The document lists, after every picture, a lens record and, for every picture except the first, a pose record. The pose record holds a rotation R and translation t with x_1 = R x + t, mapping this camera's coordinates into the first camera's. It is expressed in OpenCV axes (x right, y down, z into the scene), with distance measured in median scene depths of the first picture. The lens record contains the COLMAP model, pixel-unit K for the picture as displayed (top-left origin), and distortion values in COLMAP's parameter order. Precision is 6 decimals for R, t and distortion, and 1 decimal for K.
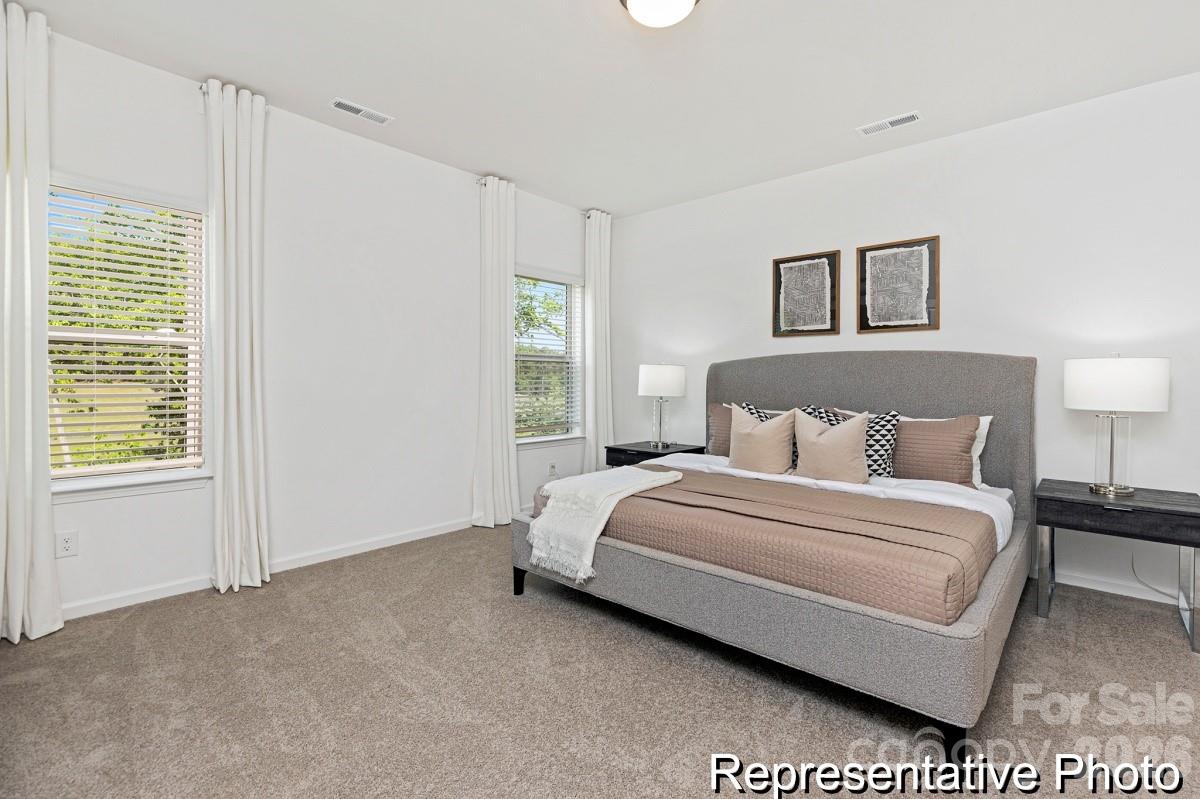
lens RADIAL K [[548.3, 0, 598.7], [0, 548.3, 397.6], [0, 0, 1]] dist [-0.004036, -0.000154]
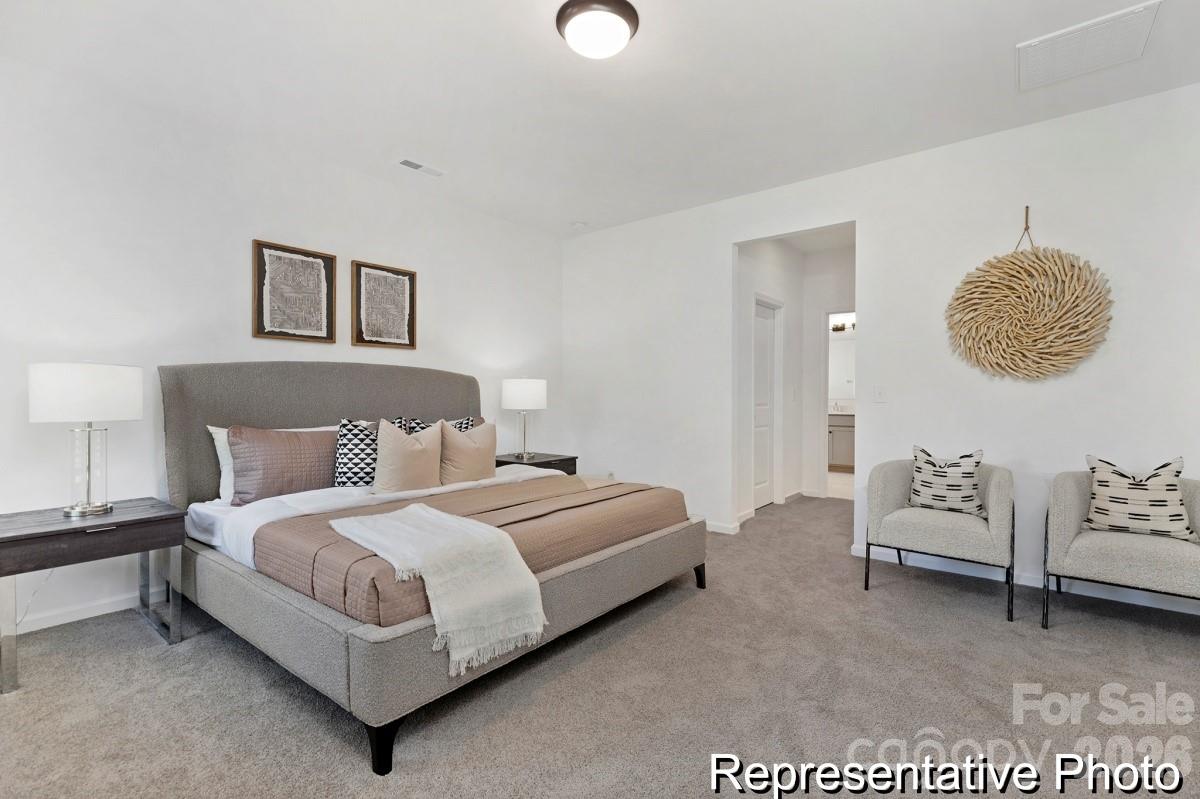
lens RADIAL K [[548.3, 0, 598.7], [0, 548.3, 393.7], [0, 0, 1]] dist [-0.004036, -0.000154]
pose [[-0.067827, 0.003737, 0.997690, -0.546252], [0.040753, 0.999169, -0.000972, -0.010284], [-0.996864, 0.040593, -0.067923, 0.622160]]
